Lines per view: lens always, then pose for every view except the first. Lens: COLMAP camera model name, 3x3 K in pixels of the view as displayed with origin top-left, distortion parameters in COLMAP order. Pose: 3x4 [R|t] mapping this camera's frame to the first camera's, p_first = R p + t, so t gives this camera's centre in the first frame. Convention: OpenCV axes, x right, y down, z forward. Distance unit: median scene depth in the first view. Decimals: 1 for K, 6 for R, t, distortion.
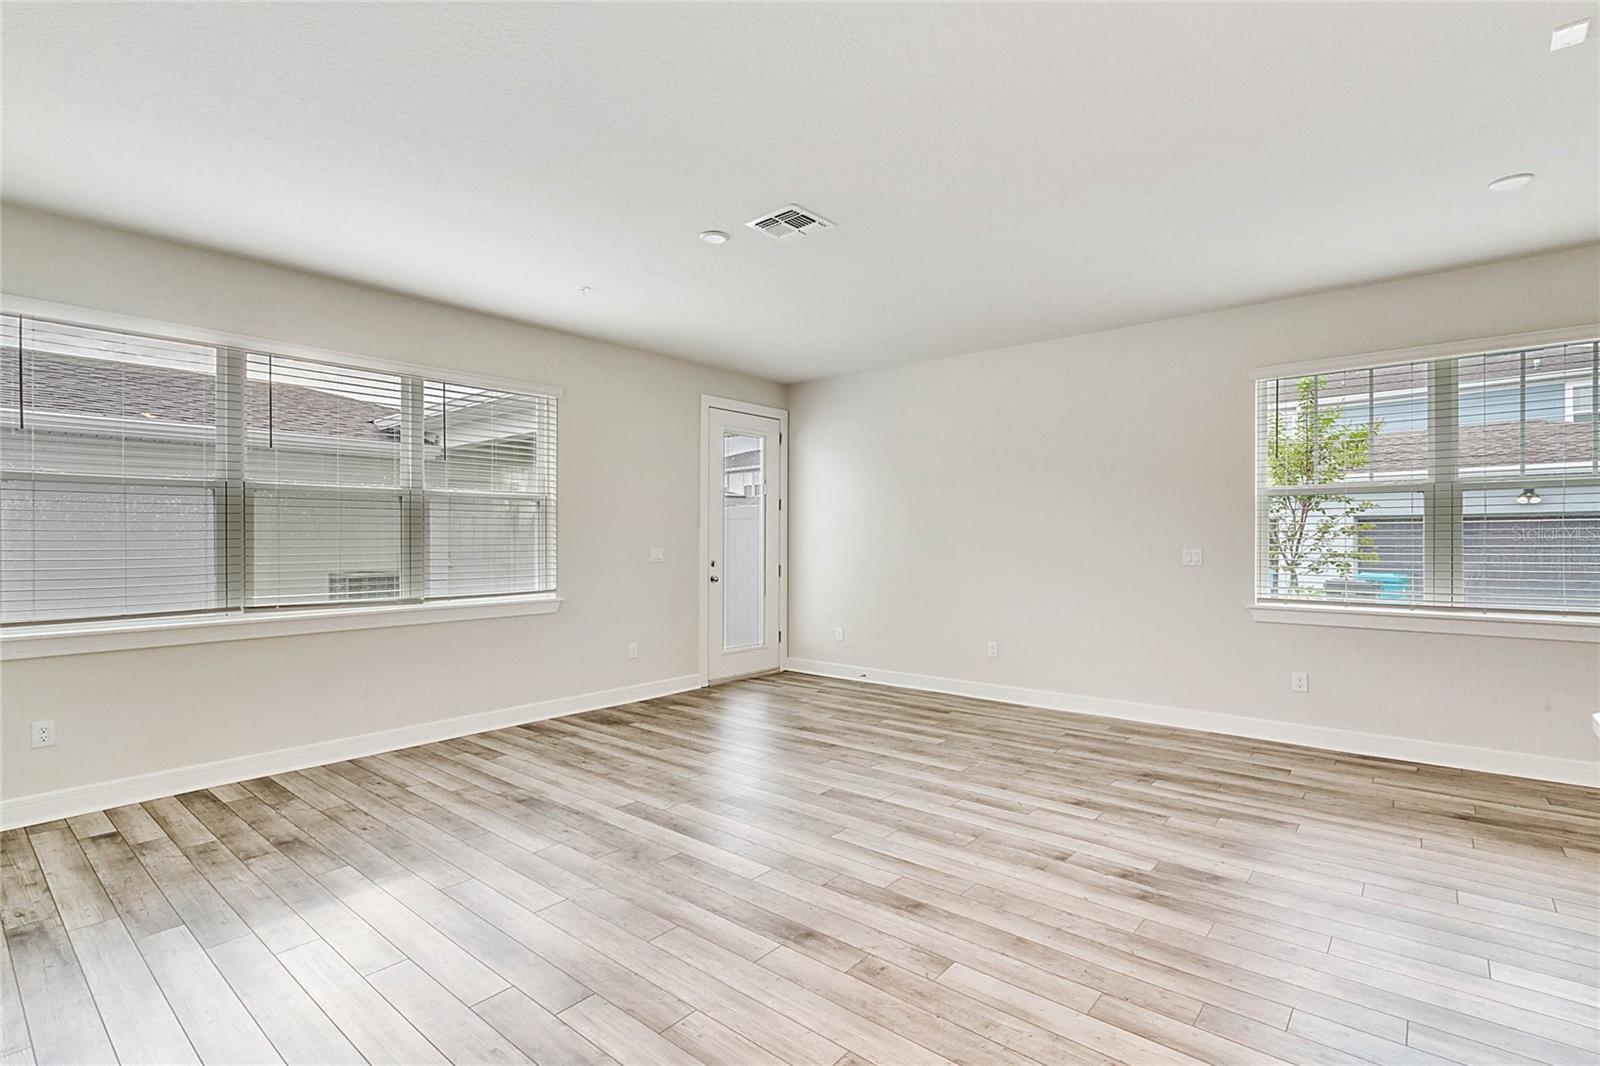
lens RADIAL K [[736.7, 0, 798.0], [0, 736.7, 550.2], [0, 0, 1]] dist [-0.008303, 0.004053]
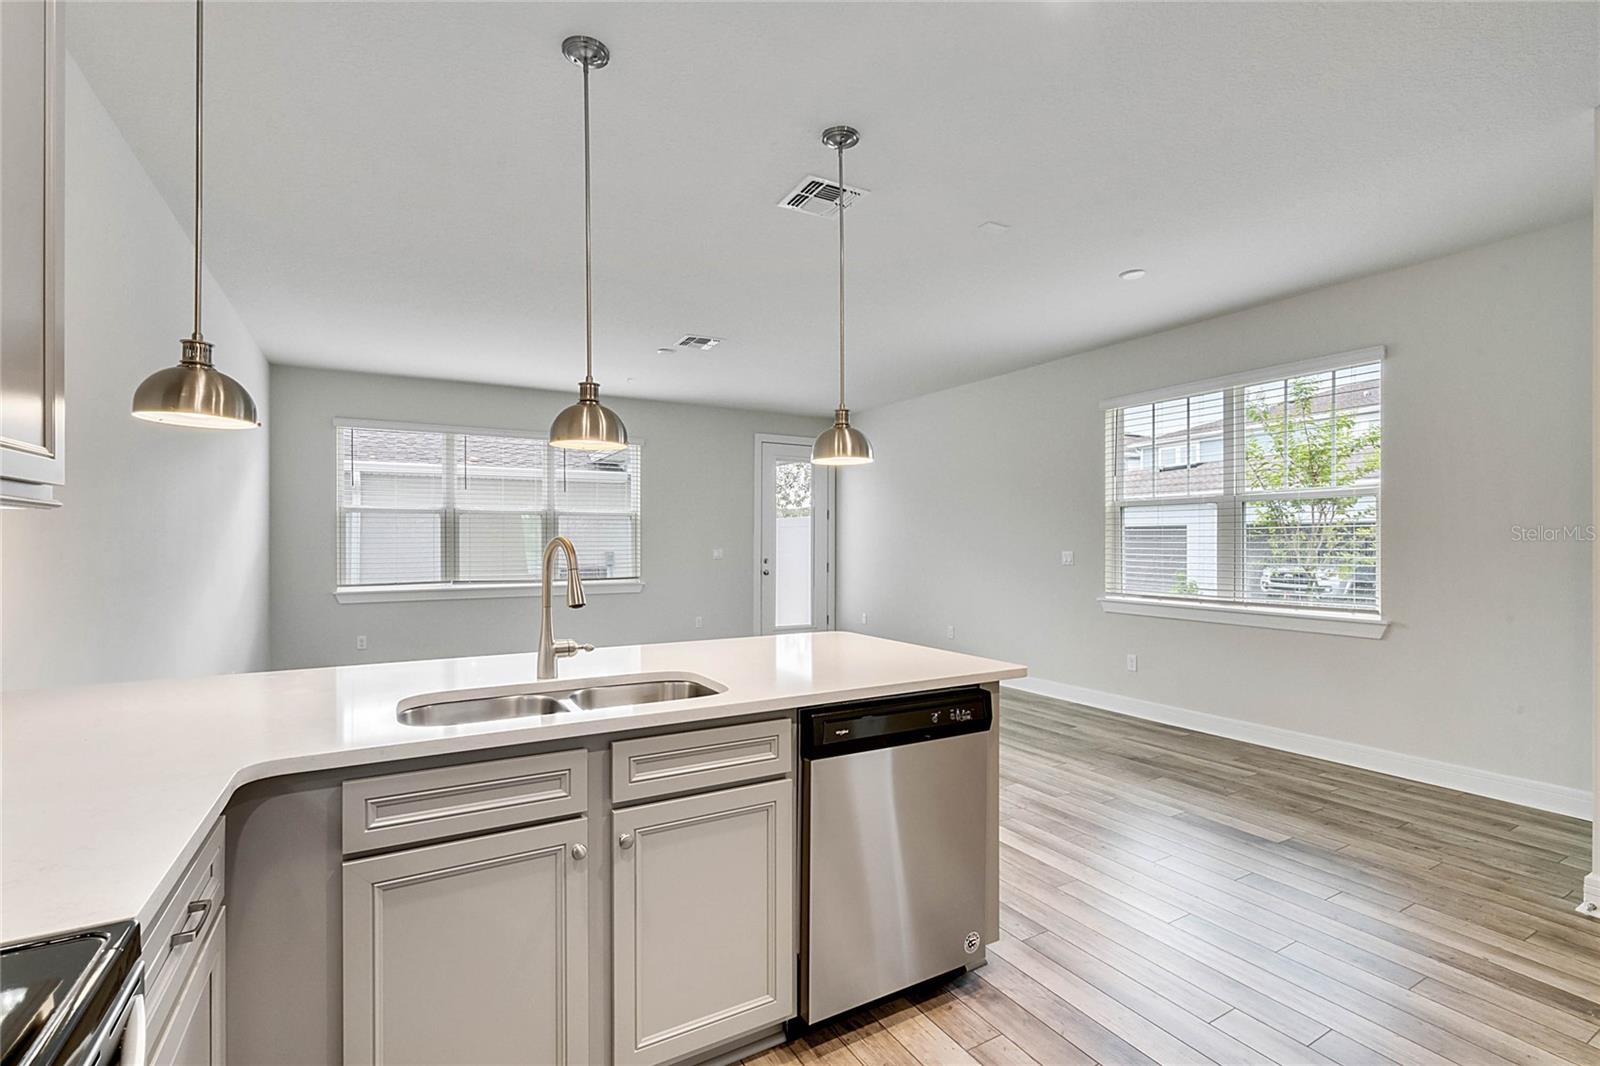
lens RADIAL K [[736.7, 0, 796.0], [0, 736.7, 542.3], [0, 0, 1]] dist [-0.008303, 0.004053]
pose [[0.939738, -0.001079, -0.341894, 0.679507], [-0.001995, 0.999961, -0.008638, -0.006857], [0.341890, 0.008800, 0.939699, -0.378118]]
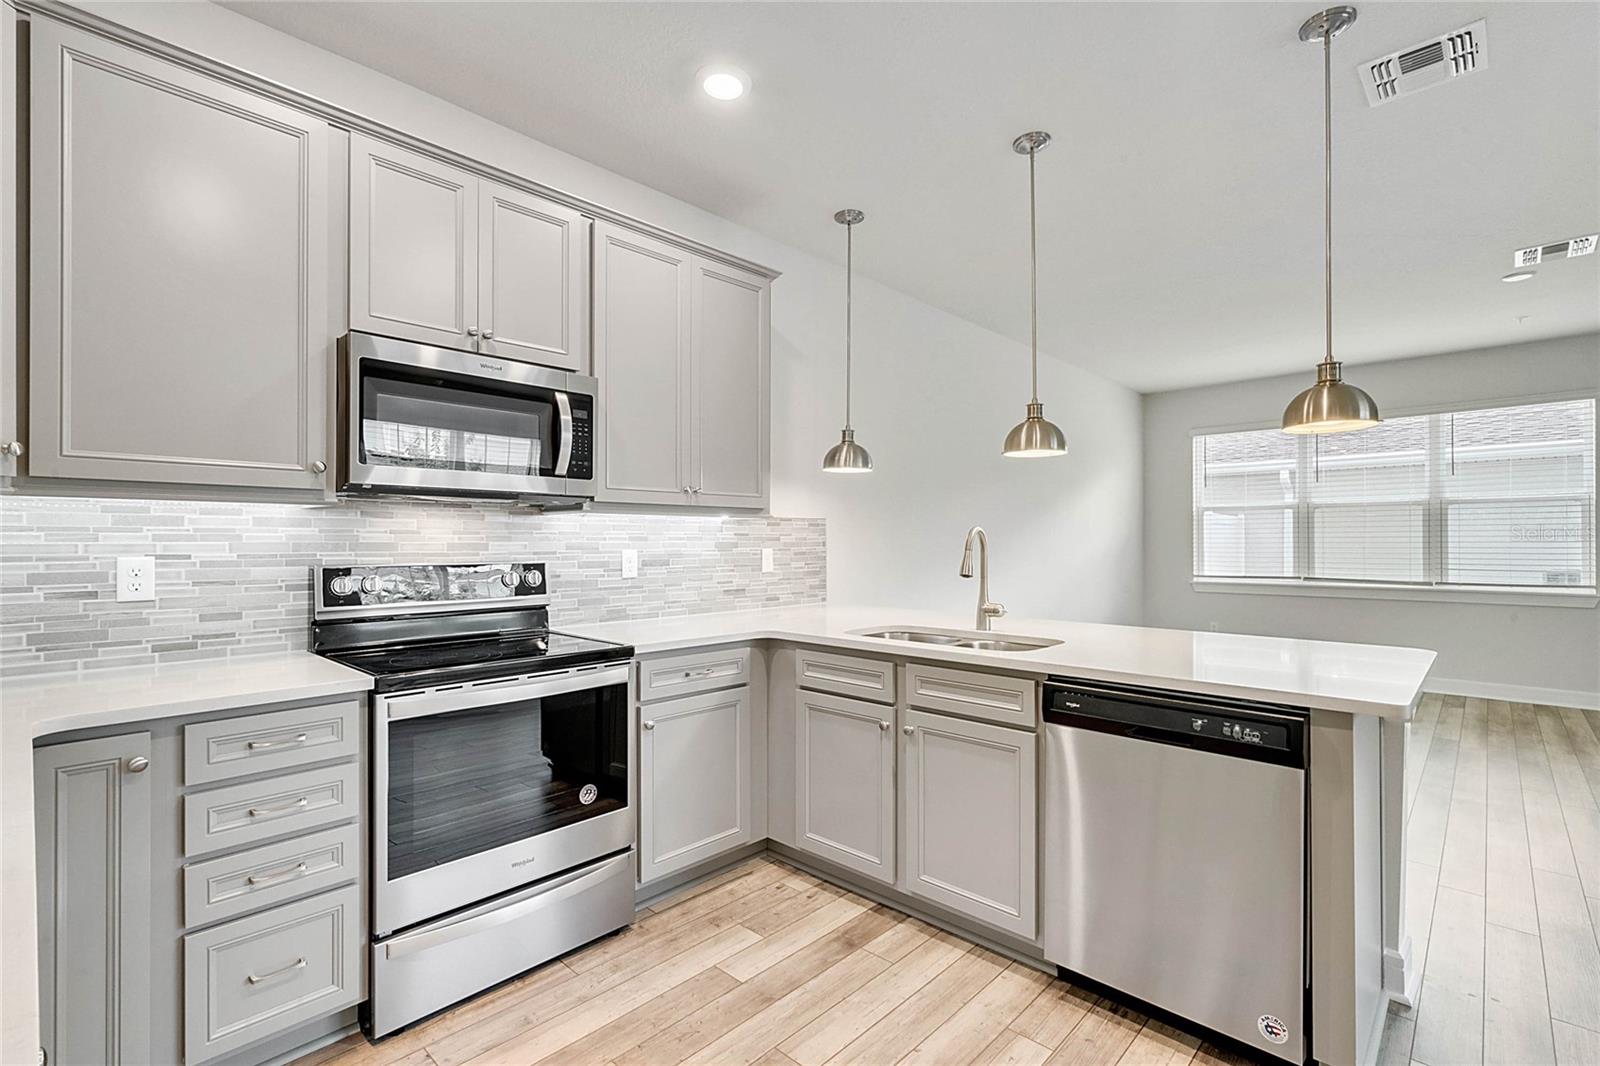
lens RADIAL K [[736.7, 0, 812.4], [0, 736.7, 538.0], [0, 0, 1]] dist [-0.008303, 0.004053]
pose [[-0.066551, -0.007355, -0.997756, 1.070717], [-0.007965, 0.999945, -0.006840, 0.002205], [0.997751, 0.007491, -0.066606, -0.057529]]
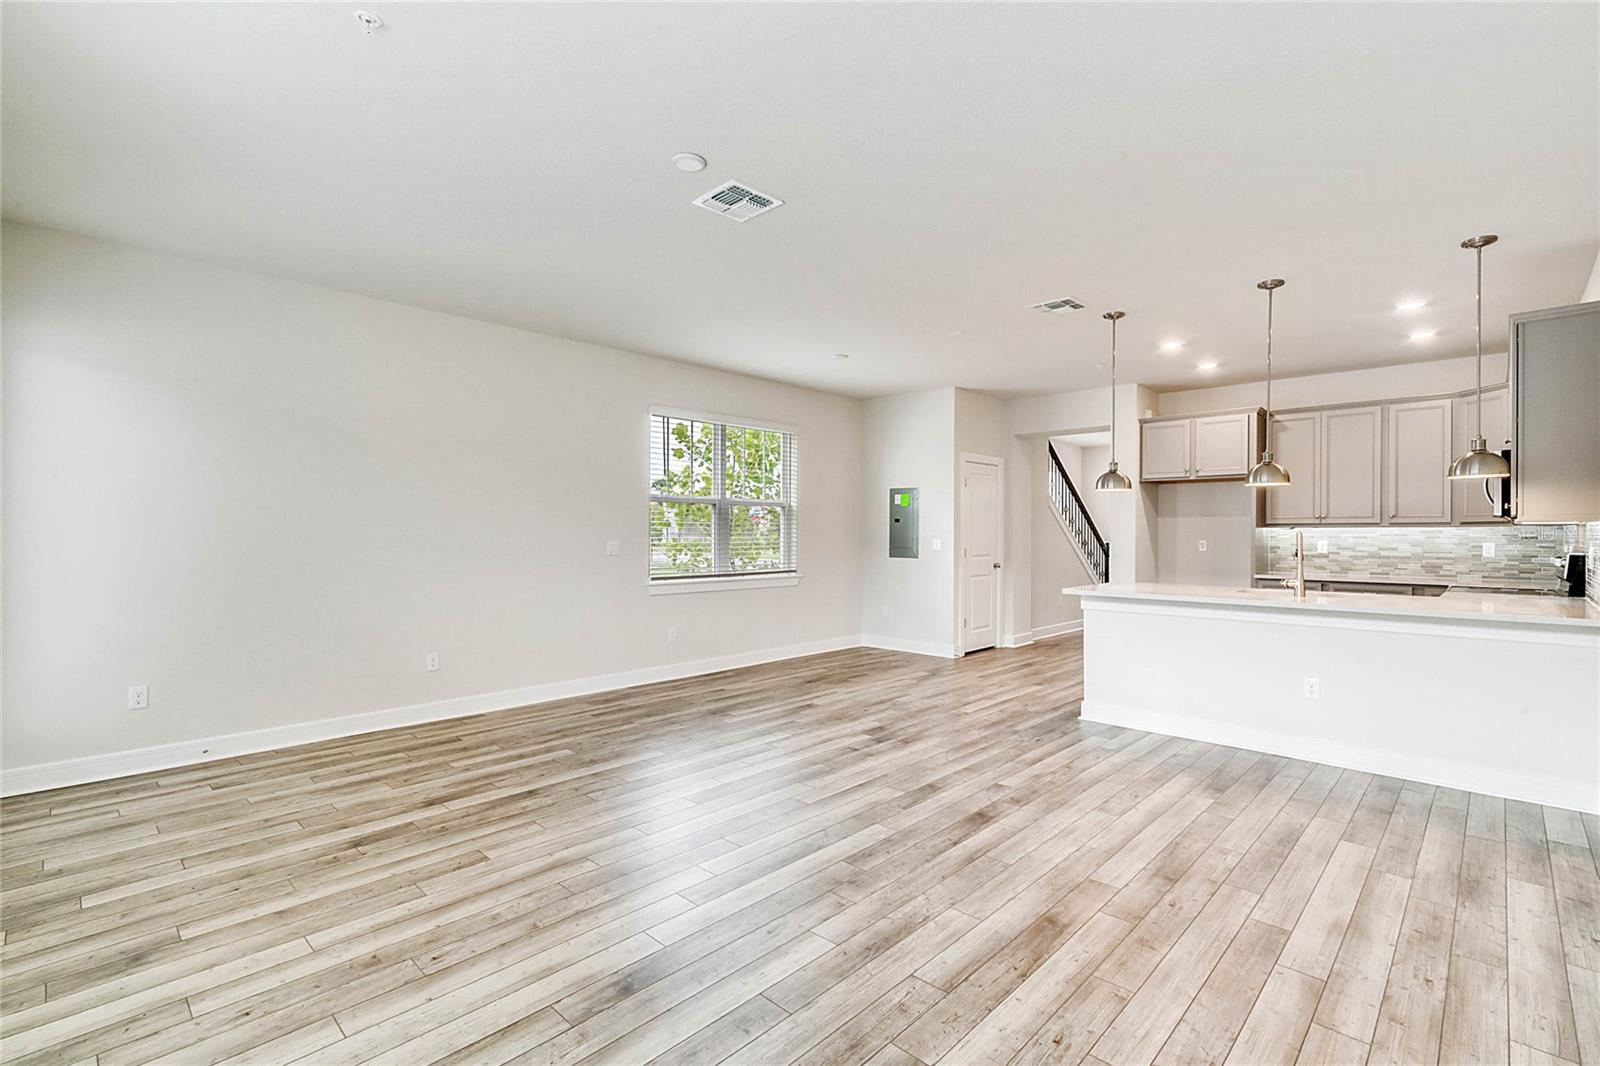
lens RADIAL K [[736.7, 0, 797.9], [0, 736.7, 529.7], [0, 0, 1]] dist [-0.008303, 0.004053]
pose [[0.070364, 0.005106, 0.997508, -0.902888], [0.012454, 0.999904, -0.005997, -0.022922], [-0.997444, 0.012845, 0.070294, 0.769622]]
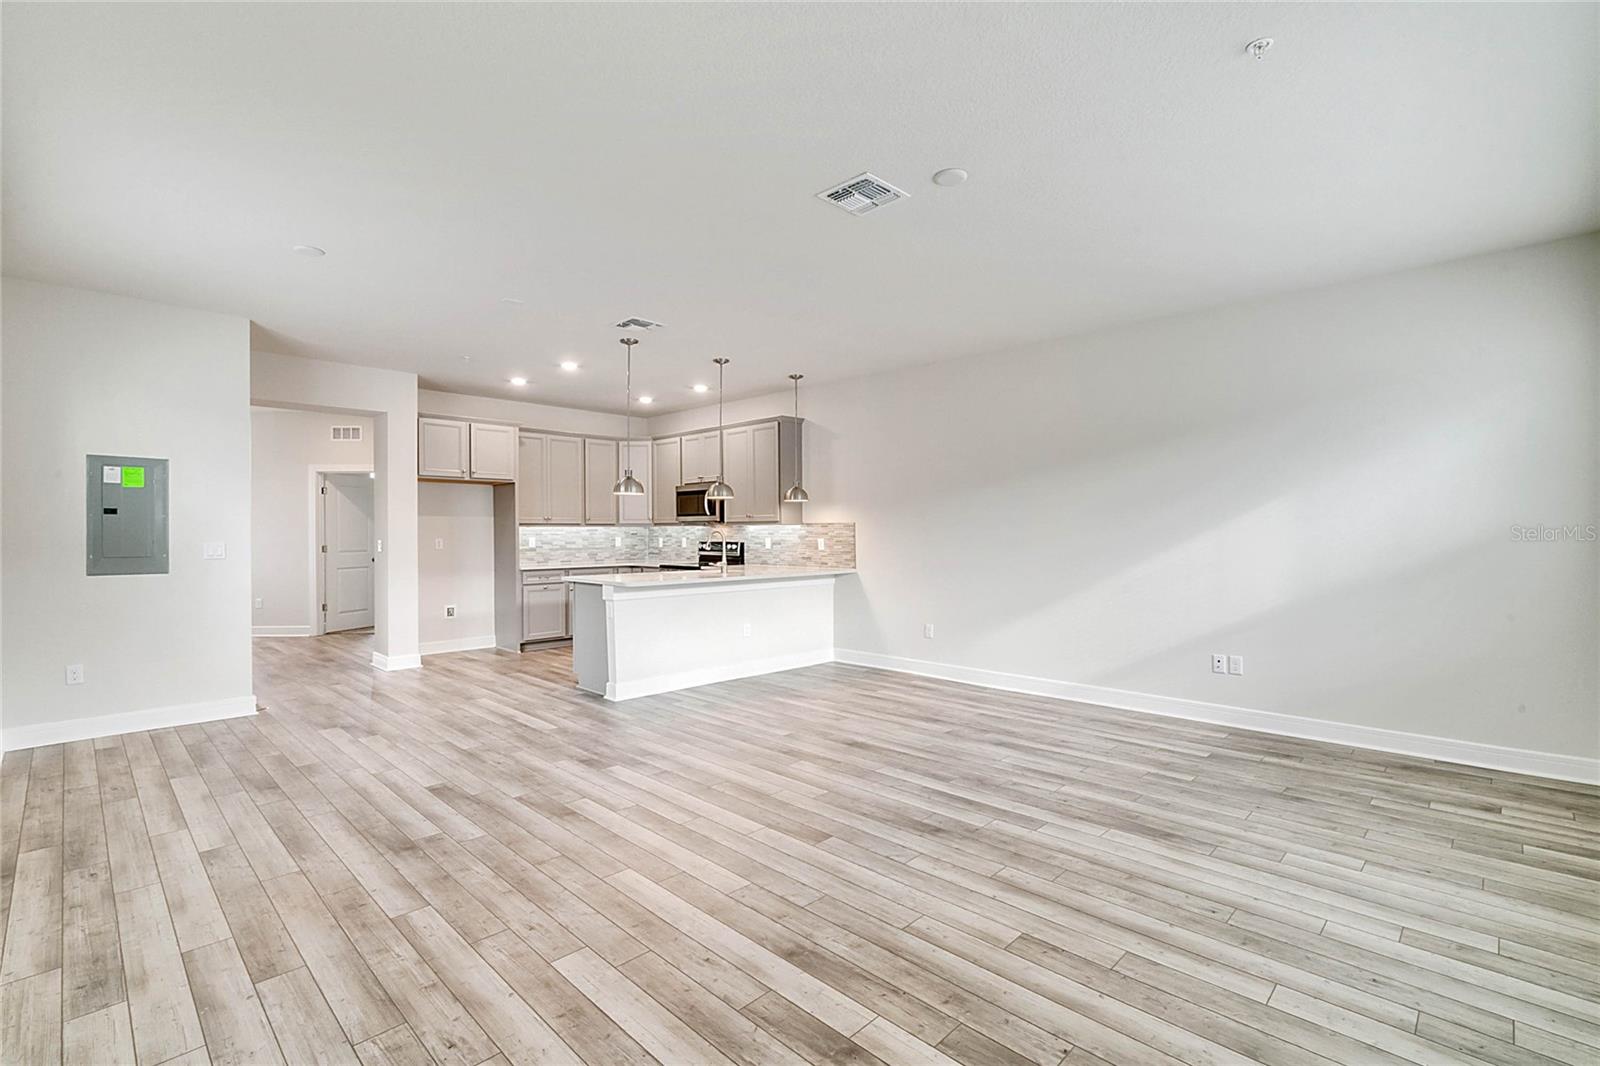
lens RADIAL K [[736.7, 0, 811.2], [0, 736.7, 529.1], [0, 0, 1]] dist [-0.008303, 0.004053]
pose [[-0.998328, 0.003671, 0.057684, 0.003015], [0.004337, 0.999925, 0.011424, -0.038155], [-0.057638, 0.011656, -0.998270, 1.798346]]
